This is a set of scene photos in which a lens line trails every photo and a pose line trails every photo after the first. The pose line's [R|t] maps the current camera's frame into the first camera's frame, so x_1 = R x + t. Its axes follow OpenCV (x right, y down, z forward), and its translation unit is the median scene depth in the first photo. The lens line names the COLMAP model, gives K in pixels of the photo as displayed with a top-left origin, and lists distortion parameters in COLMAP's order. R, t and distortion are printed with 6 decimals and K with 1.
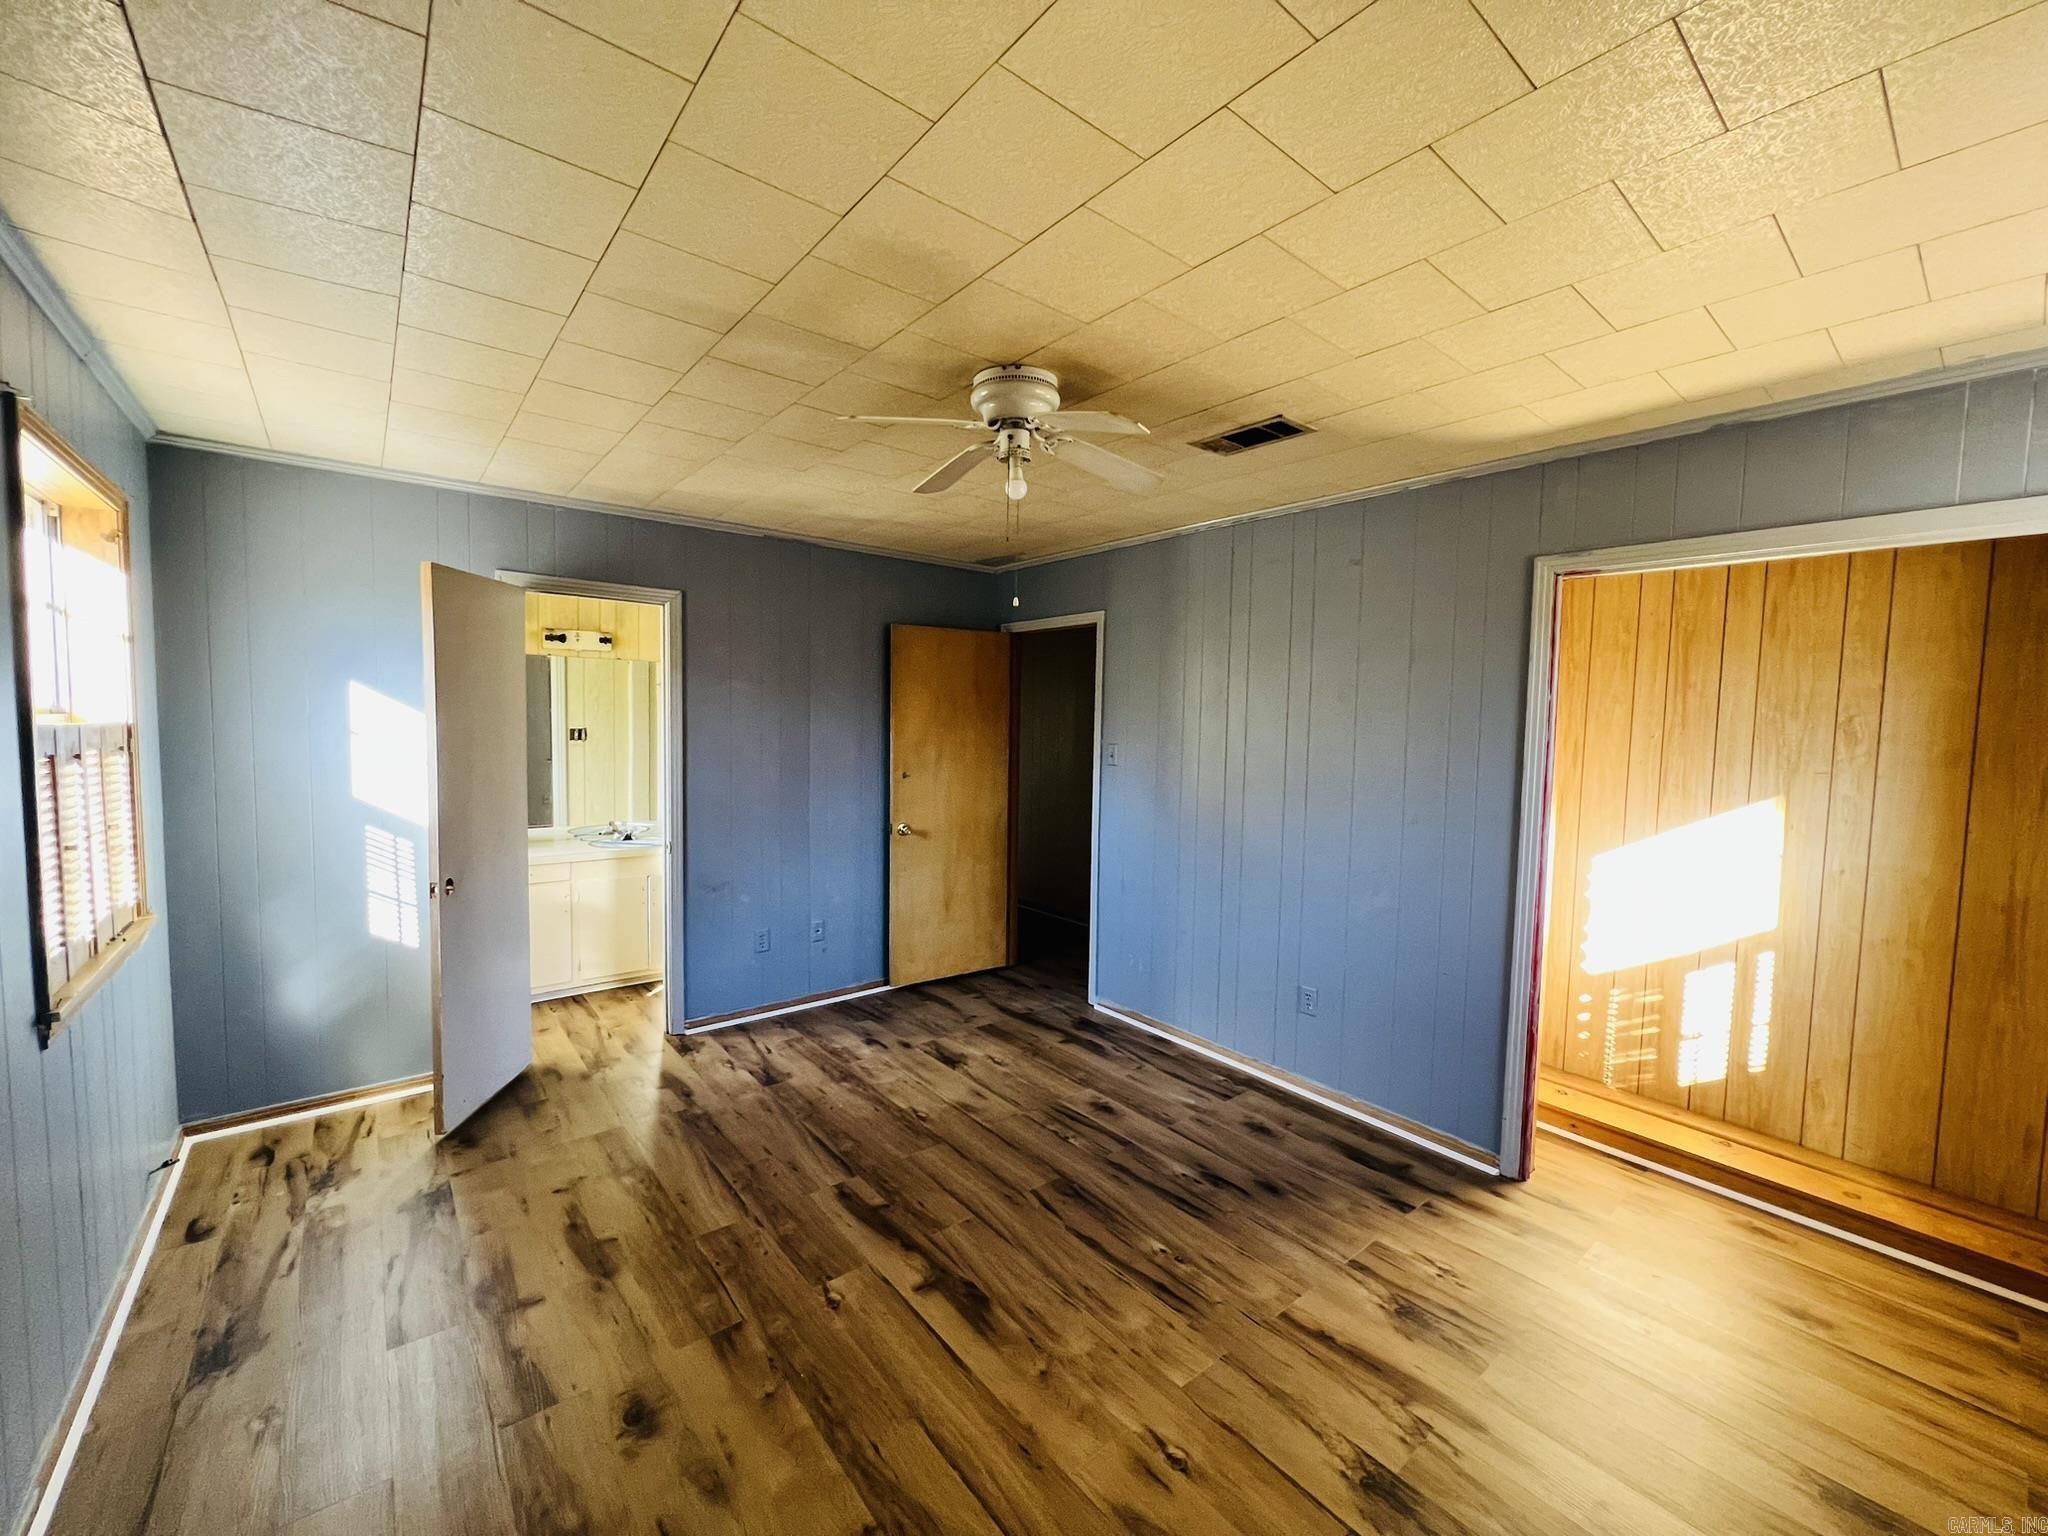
lens RADIAL K [[818.6, 0, 1026.3], [0, 818.6, 773.3], [0, 0, 1]] dist [-0.002245, 0.001318]
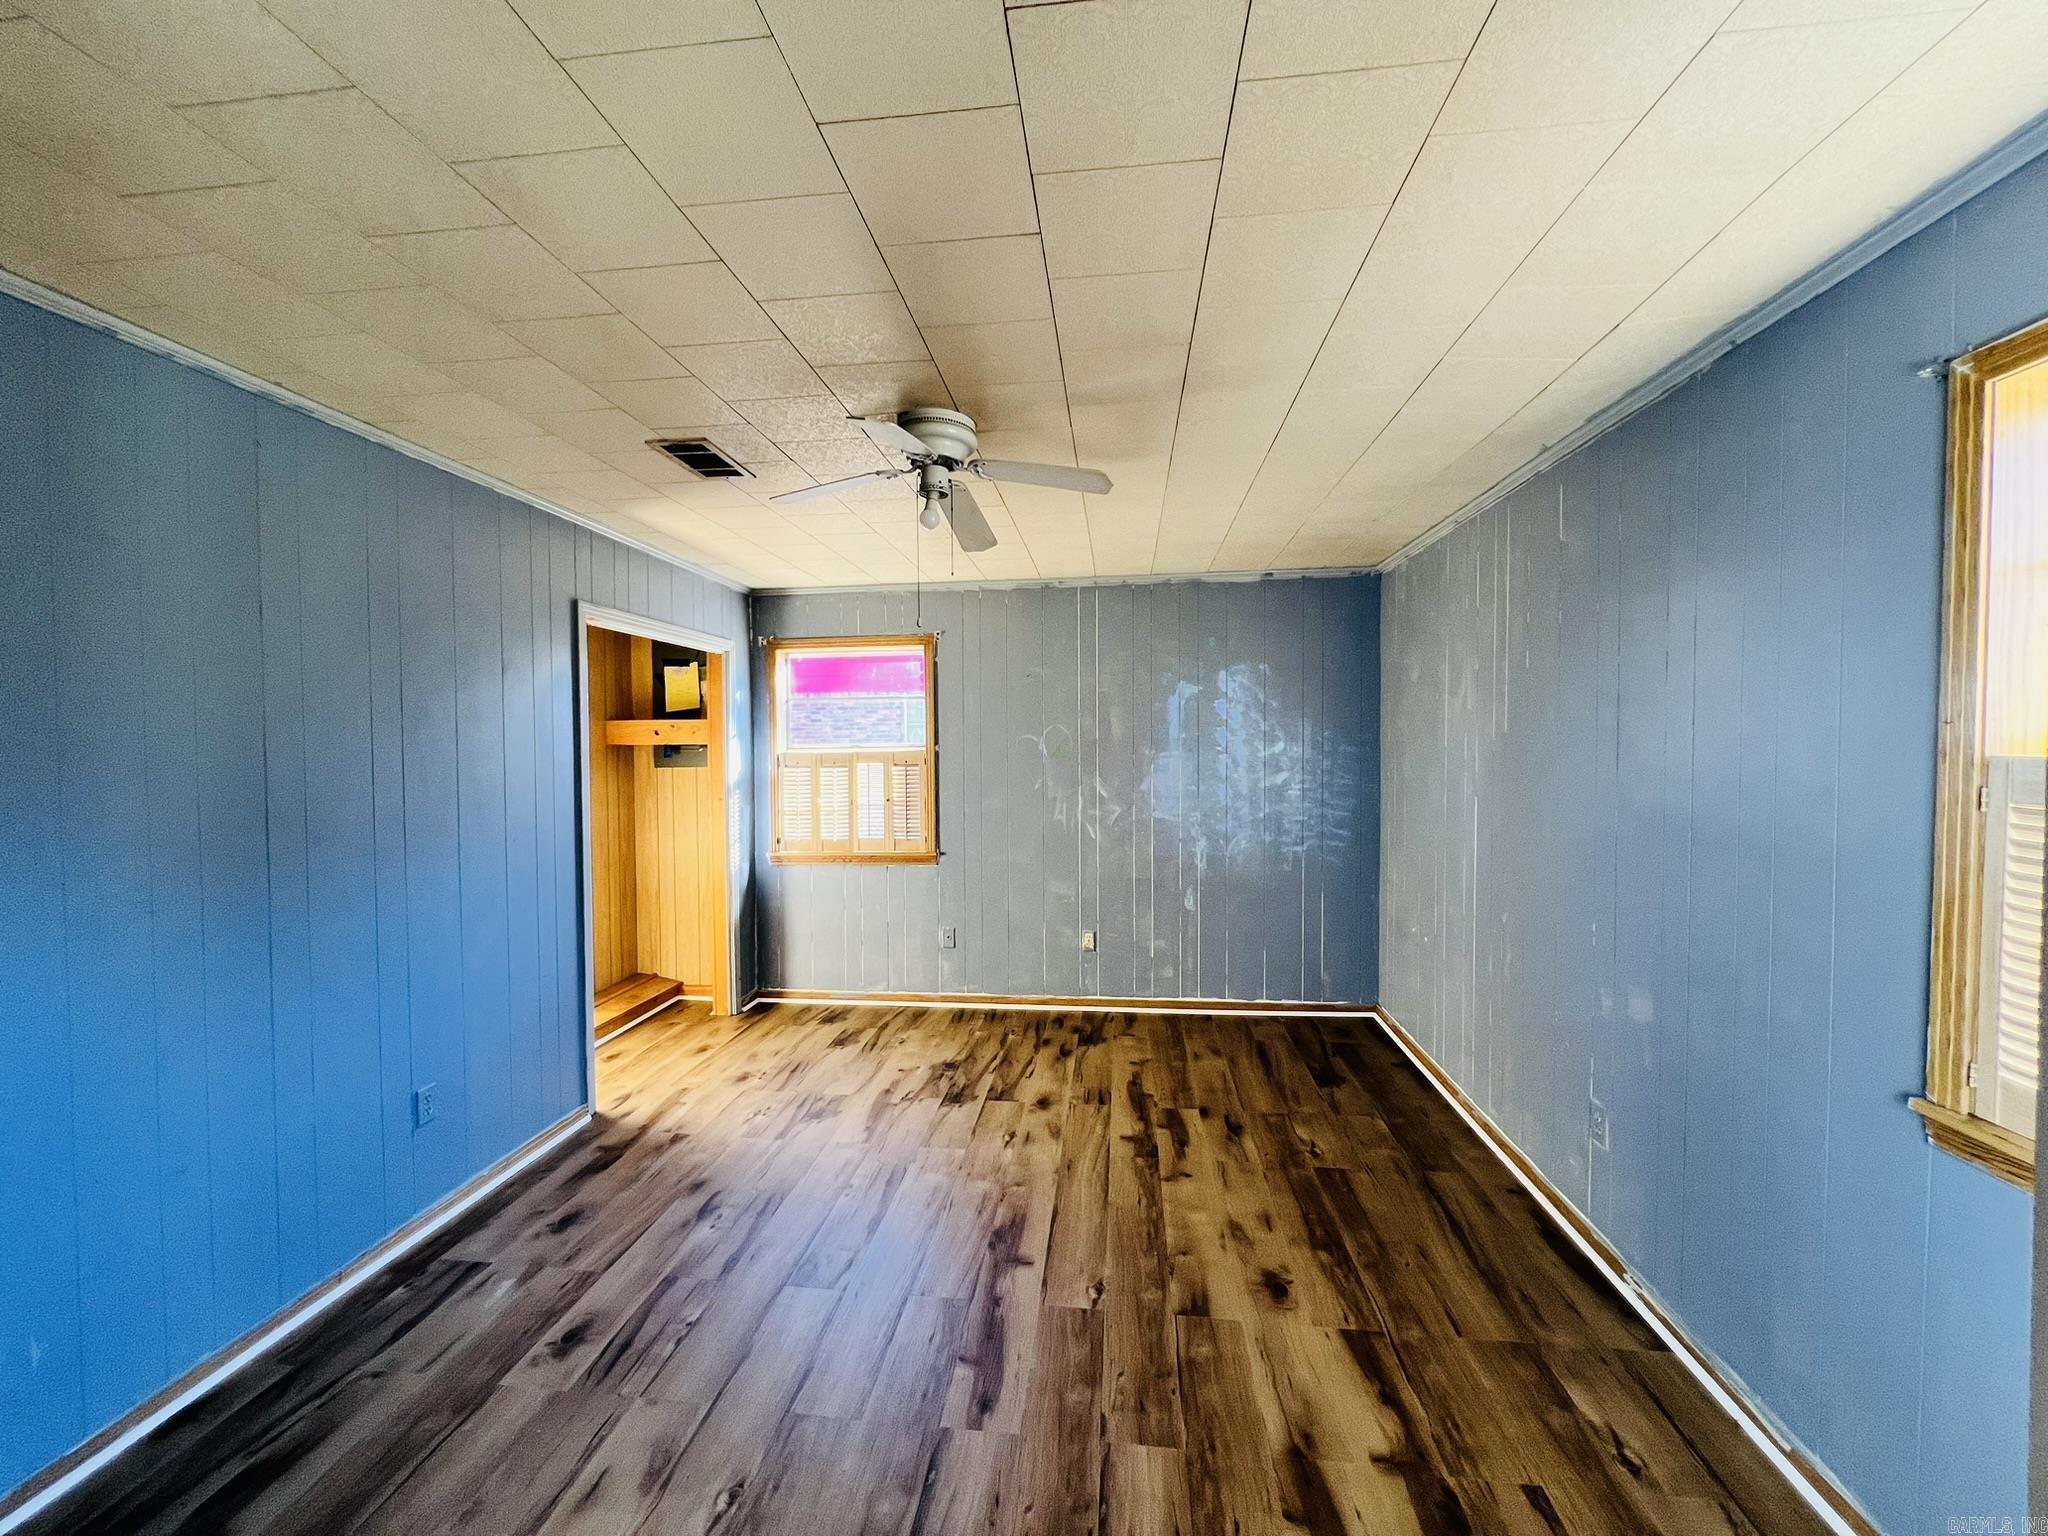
lens RADIAL K [[818.6, 0, 1025.3], [0, 818.6, 763.2], [0, 0, 1]] dist [-0.002245, 0.001318]
pose [[-0.693897, -0.033046, 0.719315, -0.821984], [0.042202, 0.995363, 0.086439, -0.111140], [-0.718836, 0.090336, -0.689285, 1.570636]]
